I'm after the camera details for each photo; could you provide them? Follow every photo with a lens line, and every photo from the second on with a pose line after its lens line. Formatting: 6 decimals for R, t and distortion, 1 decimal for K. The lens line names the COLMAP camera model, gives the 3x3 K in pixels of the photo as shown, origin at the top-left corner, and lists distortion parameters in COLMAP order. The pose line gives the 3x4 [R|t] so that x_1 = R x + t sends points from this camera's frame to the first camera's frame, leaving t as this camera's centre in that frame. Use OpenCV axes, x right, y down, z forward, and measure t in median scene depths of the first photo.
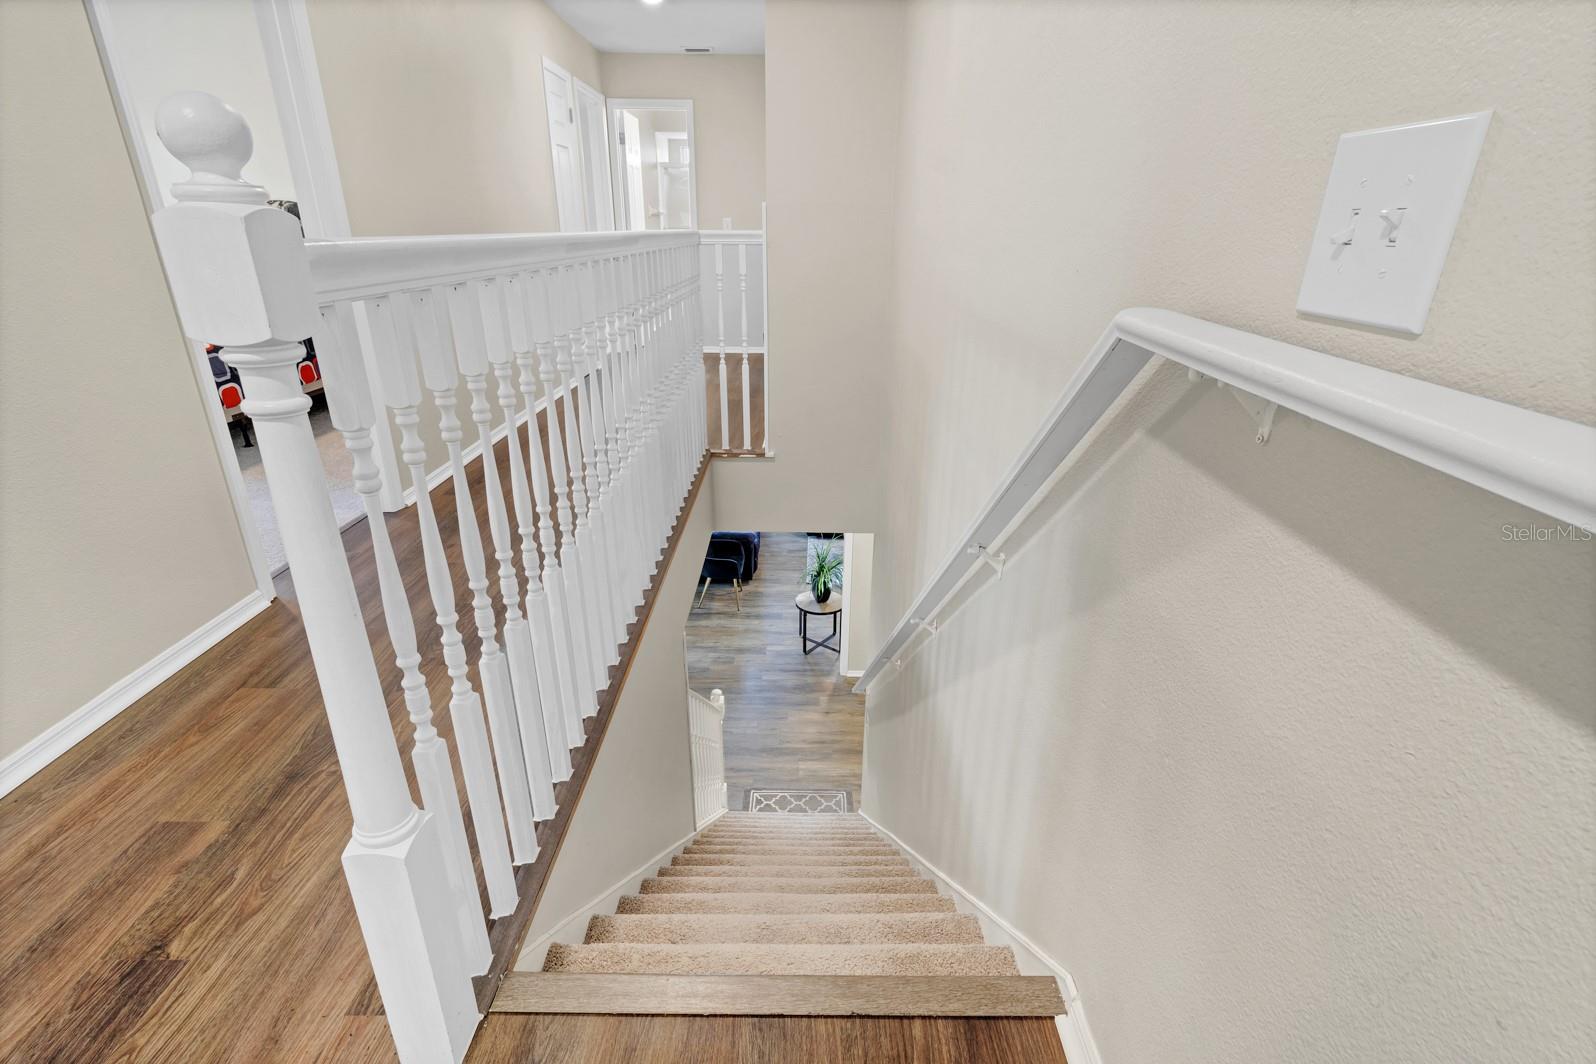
lens RADIAL K [[754.7, 0, 800.1], [0, 754.7, 530.0], [0, 0, 1]] dist [0.010180, -0.000654]
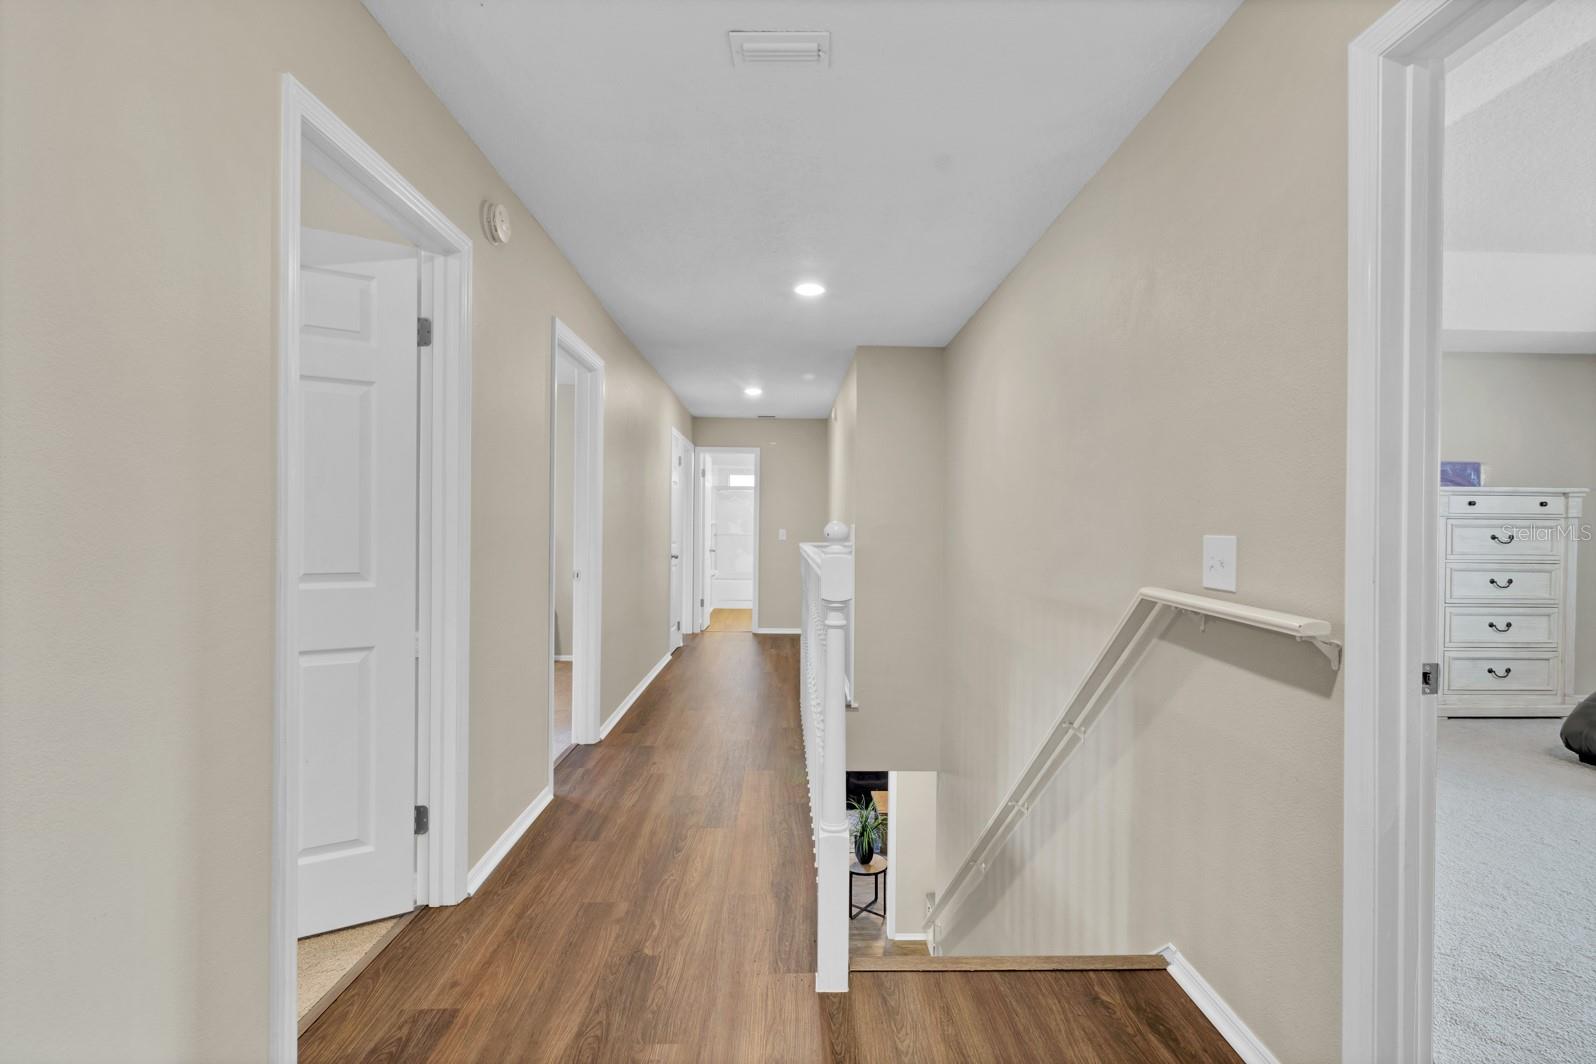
lens RADIAL K [[754.7, 0, 798.5], [0, 754.7, 525.4], [0, 0, 1]] dist [0.010180, -0.000654]
pose [[0.999731, -0.001778, 0.023143, -0.382315], [0.010302, 0.927455, -0.373792, 0.221253], [-0.020800, 0.373930, 0.927224, -0.690276]]
